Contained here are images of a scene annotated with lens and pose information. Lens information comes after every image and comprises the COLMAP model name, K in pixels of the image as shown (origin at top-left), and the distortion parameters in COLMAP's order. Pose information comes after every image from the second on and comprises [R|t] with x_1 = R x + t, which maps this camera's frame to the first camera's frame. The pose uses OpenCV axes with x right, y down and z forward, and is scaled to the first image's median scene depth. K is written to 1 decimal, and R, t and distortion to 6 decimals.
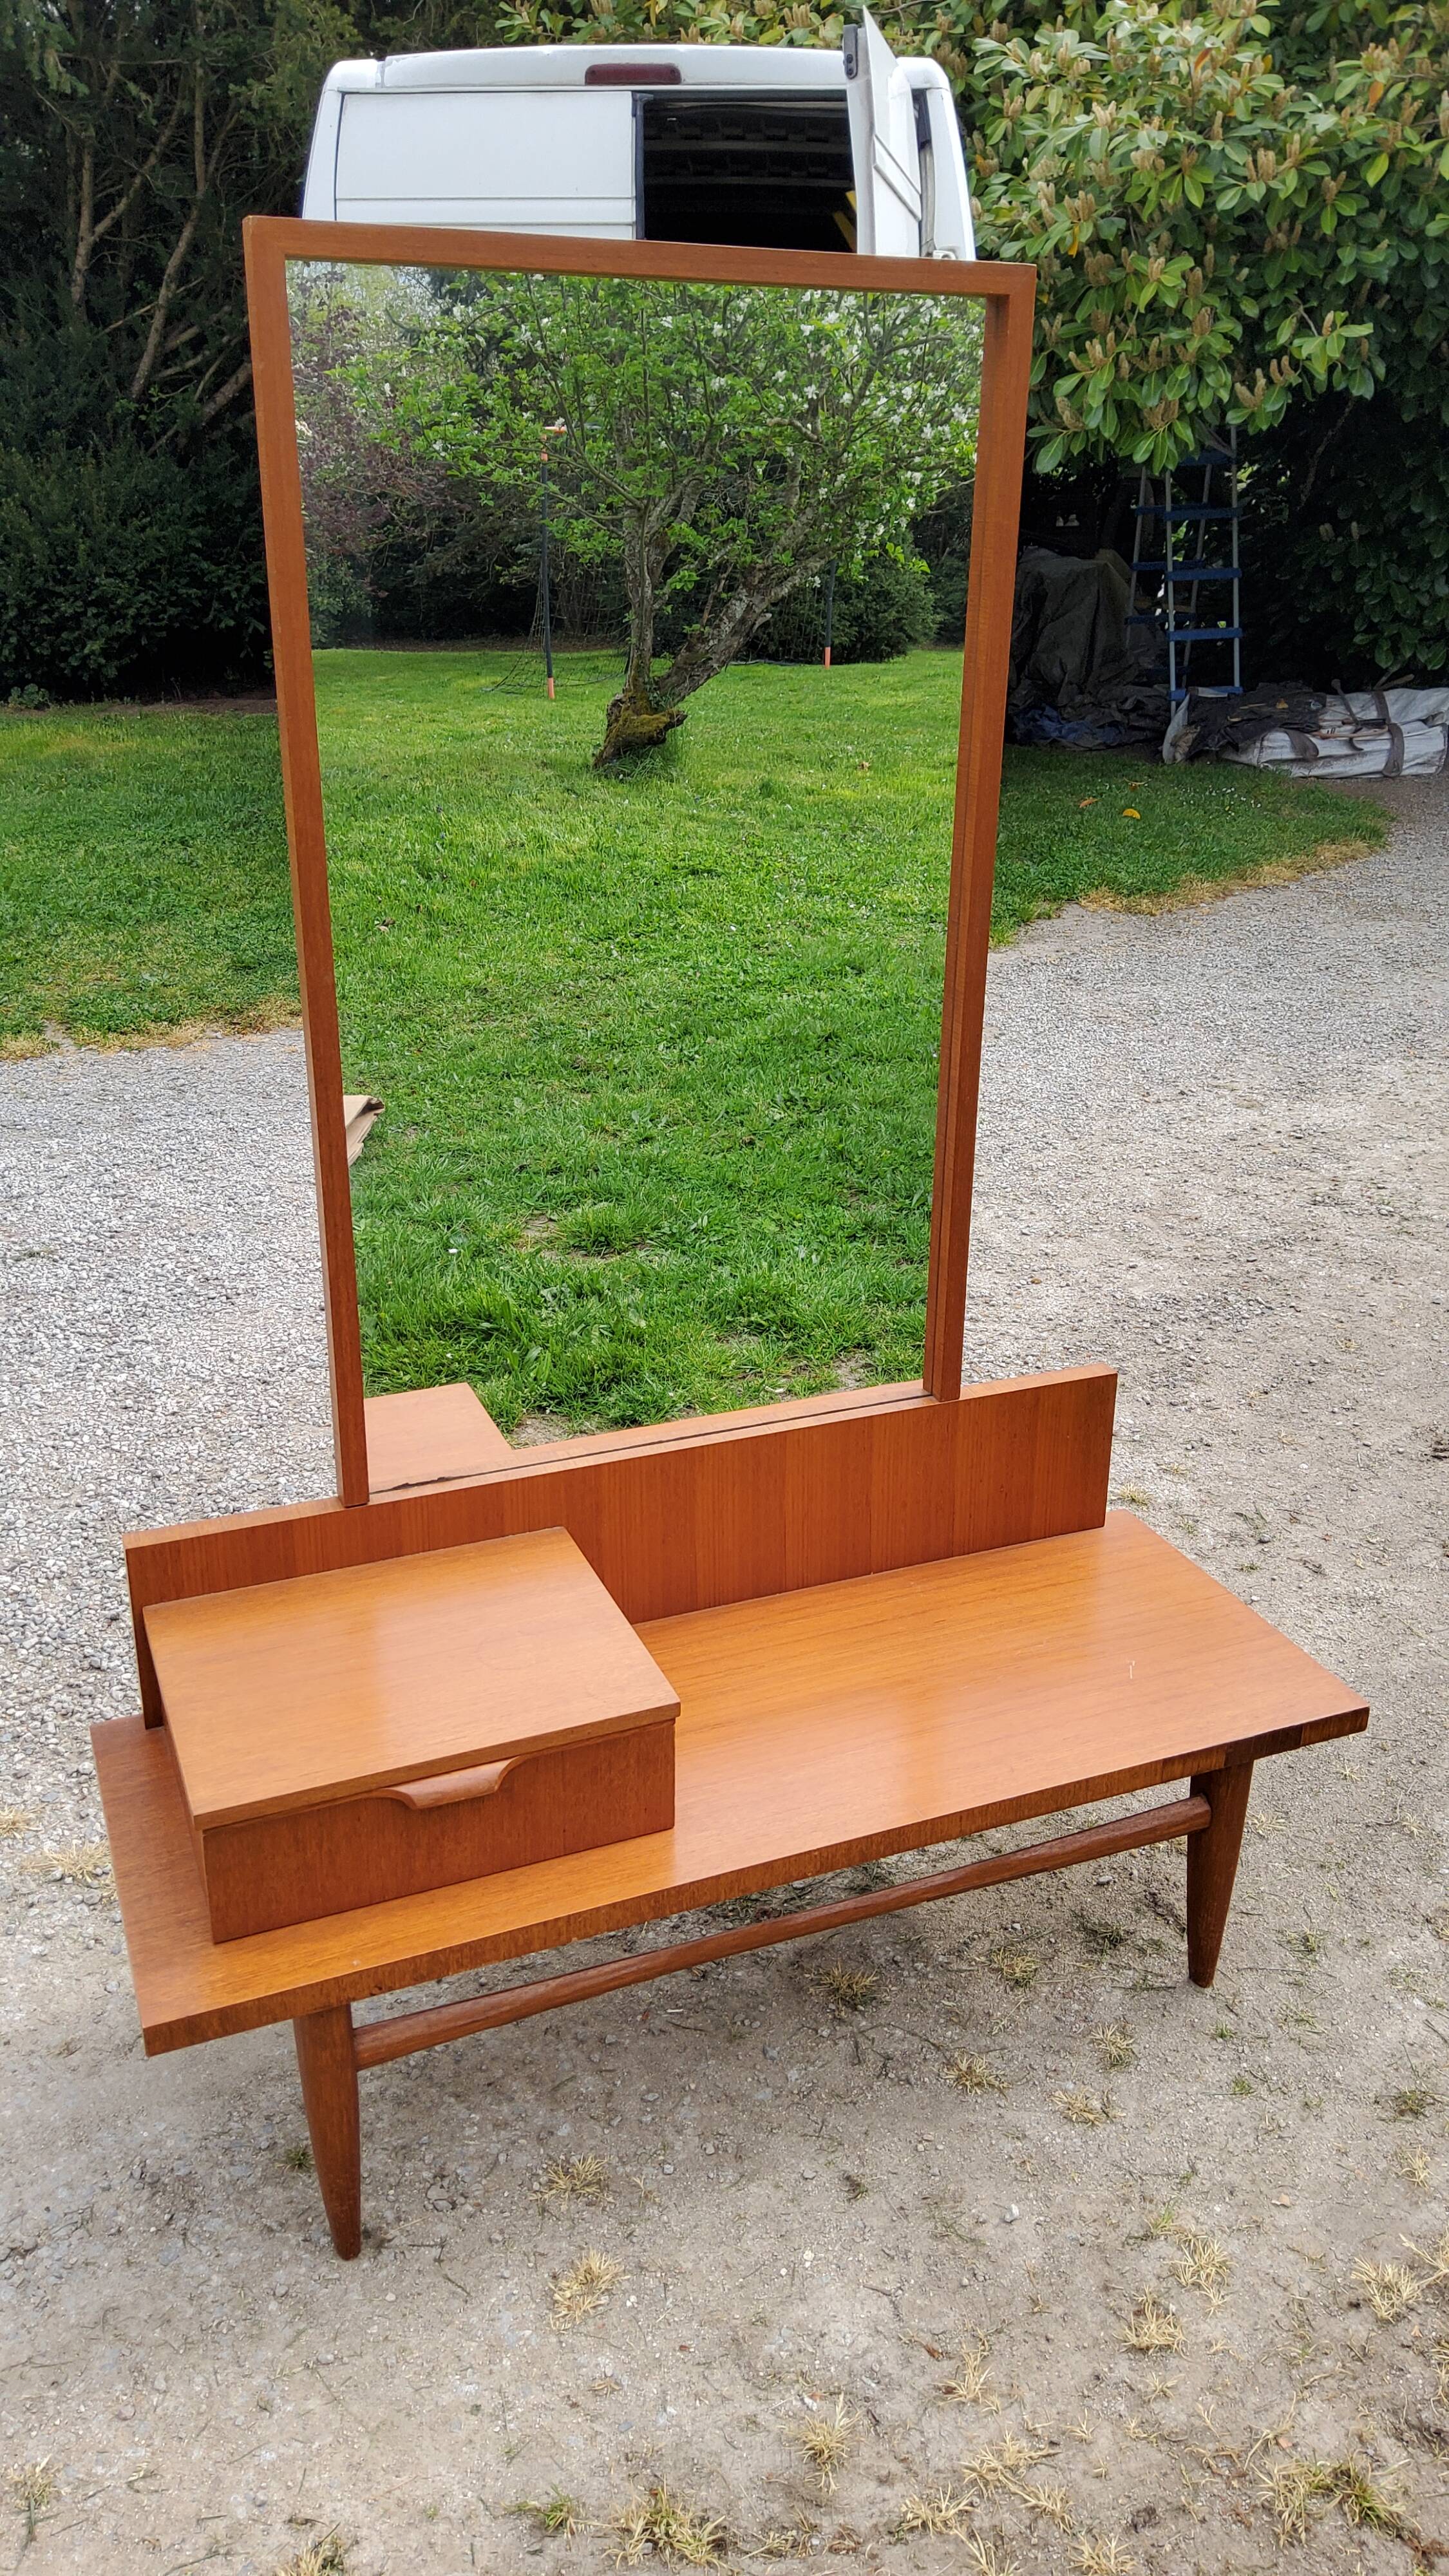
lens RADIAL K [[1946.7, 0, 734.1], [0, 1946.7, 1267.7], [0, 0, 1]] dist [0.059829, -0.104691]
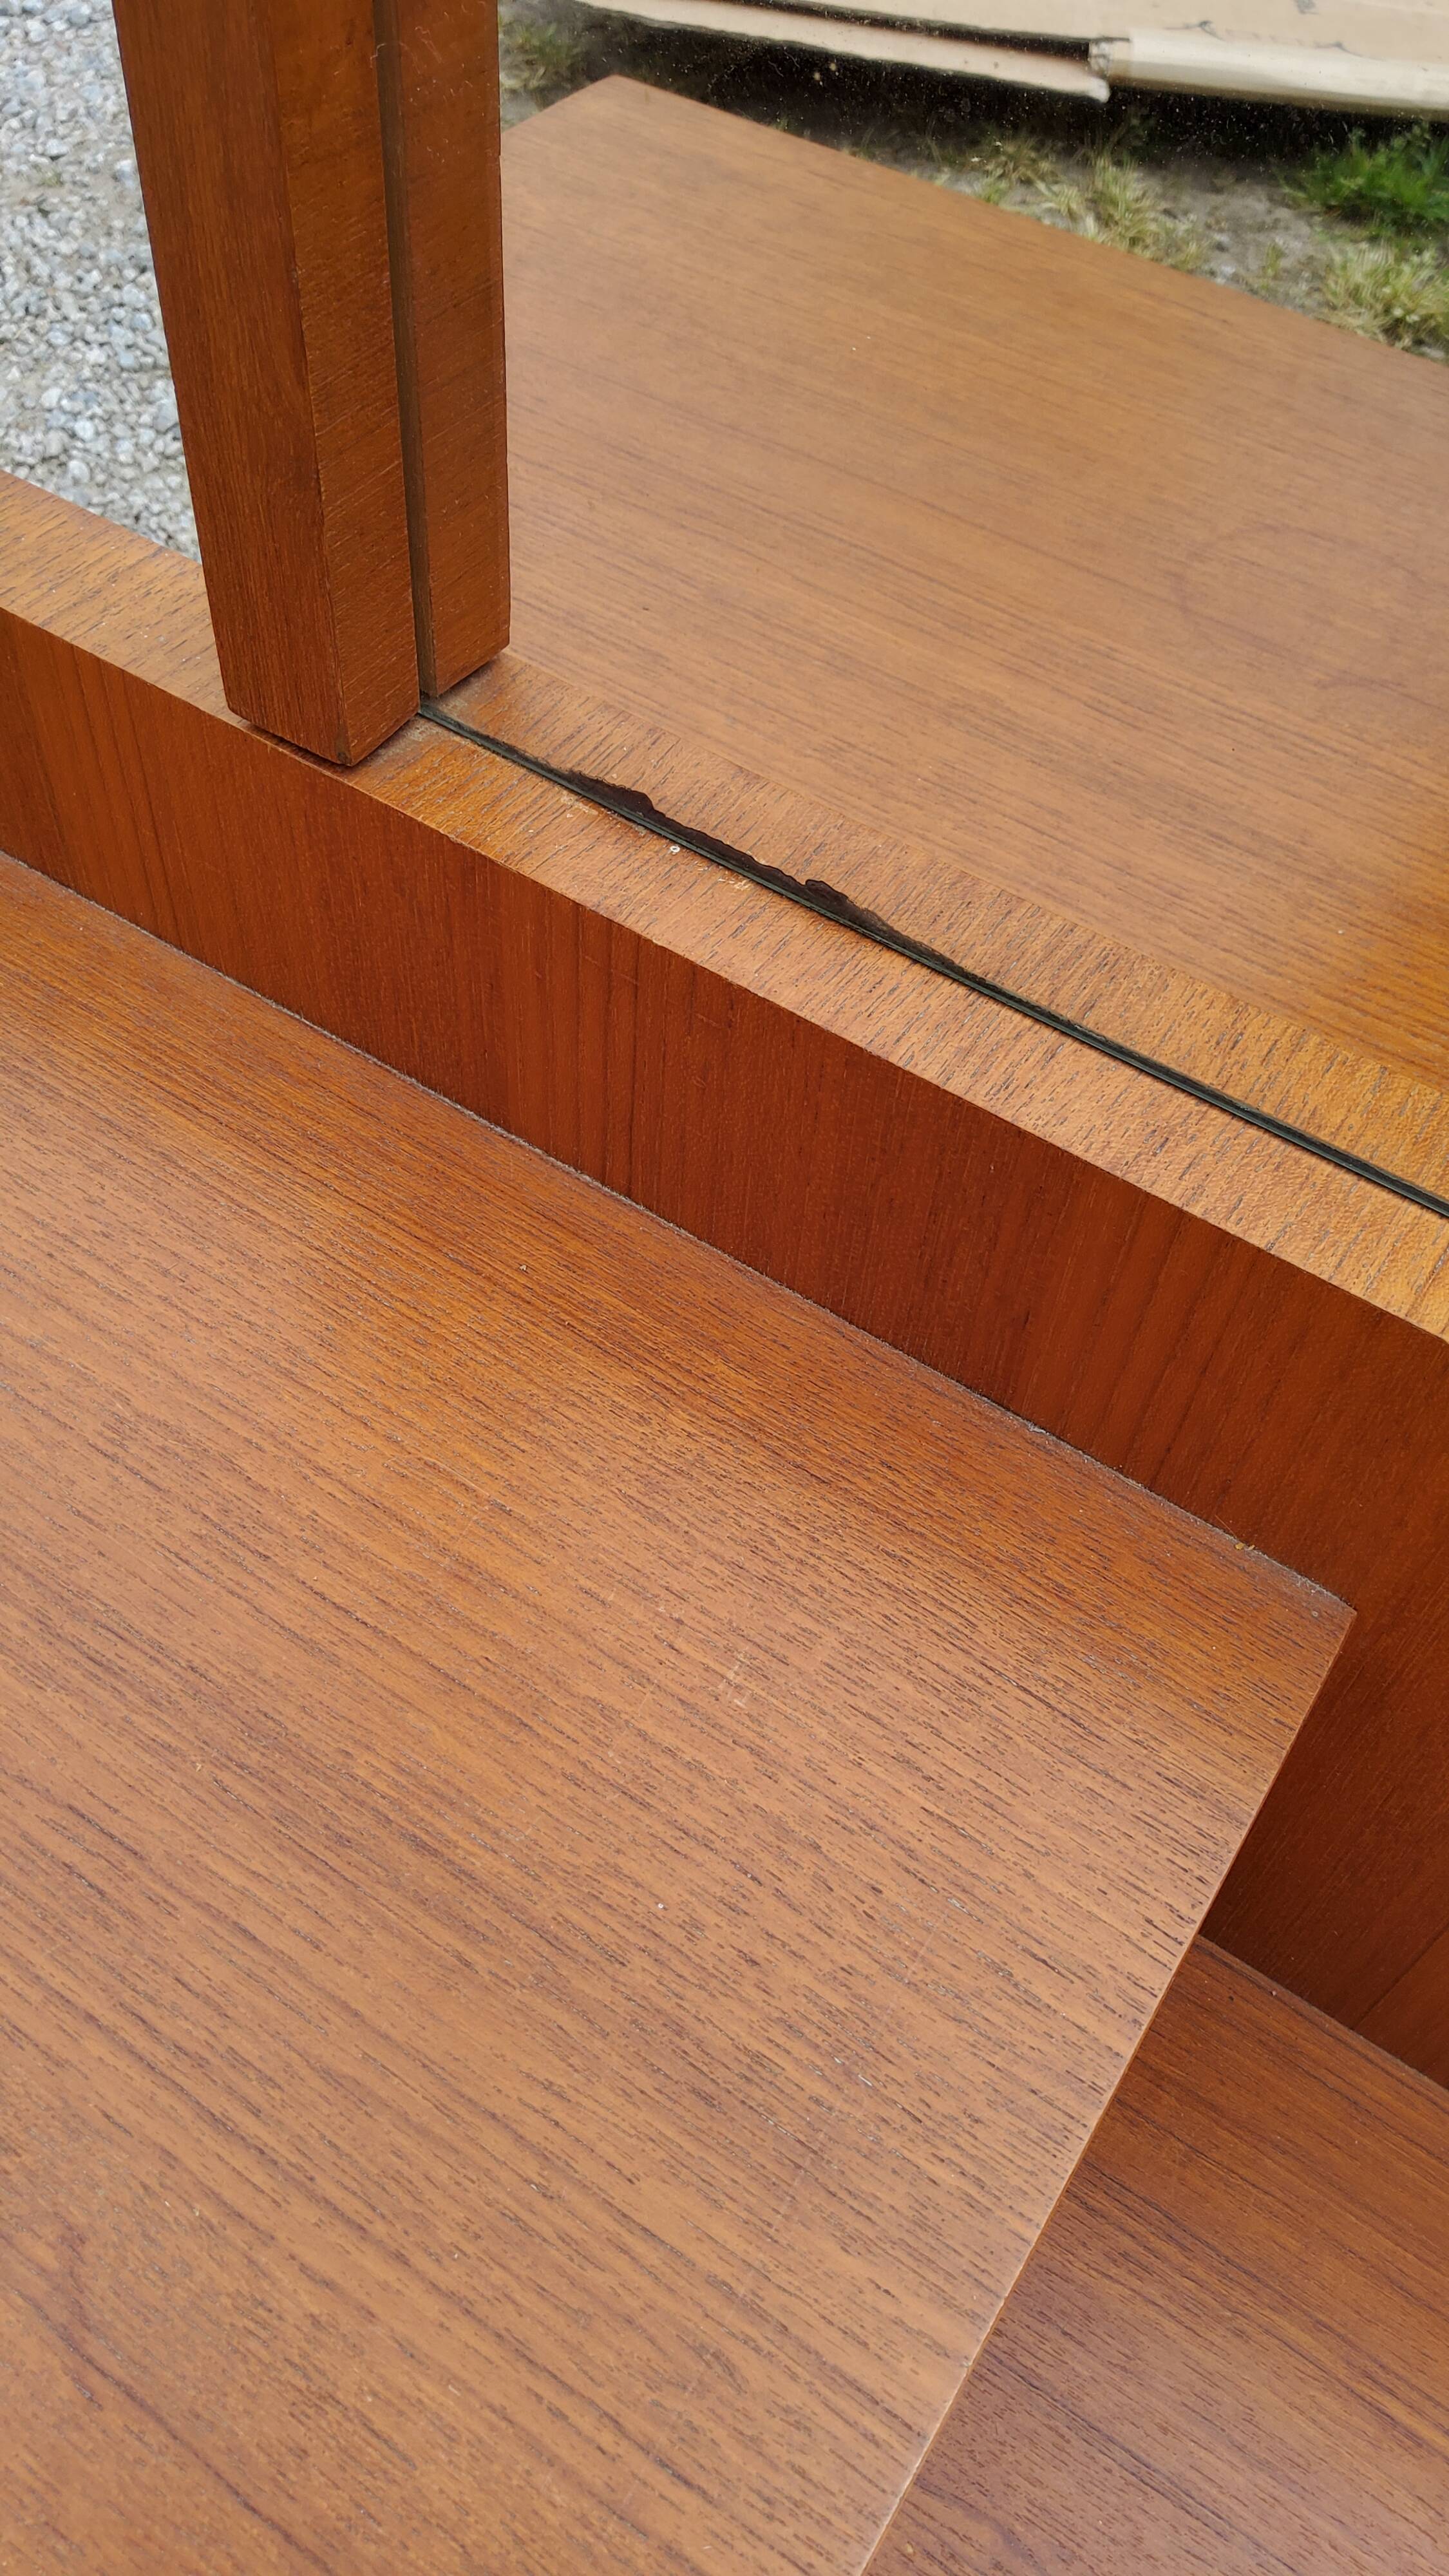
lens RADIAL K [[1915.3, 0, 724.0], [0, 1915.3, 1316.4], [0, 0, 1]] dist [0.065821, -0.113079]
pose [[0.562654, 0.681726, -0.467623, -0.060718], [-0.343988, 0.707426, 0.617430, 0.040518], [0.751726, -0.186543, 0.632542, 0.878256]]
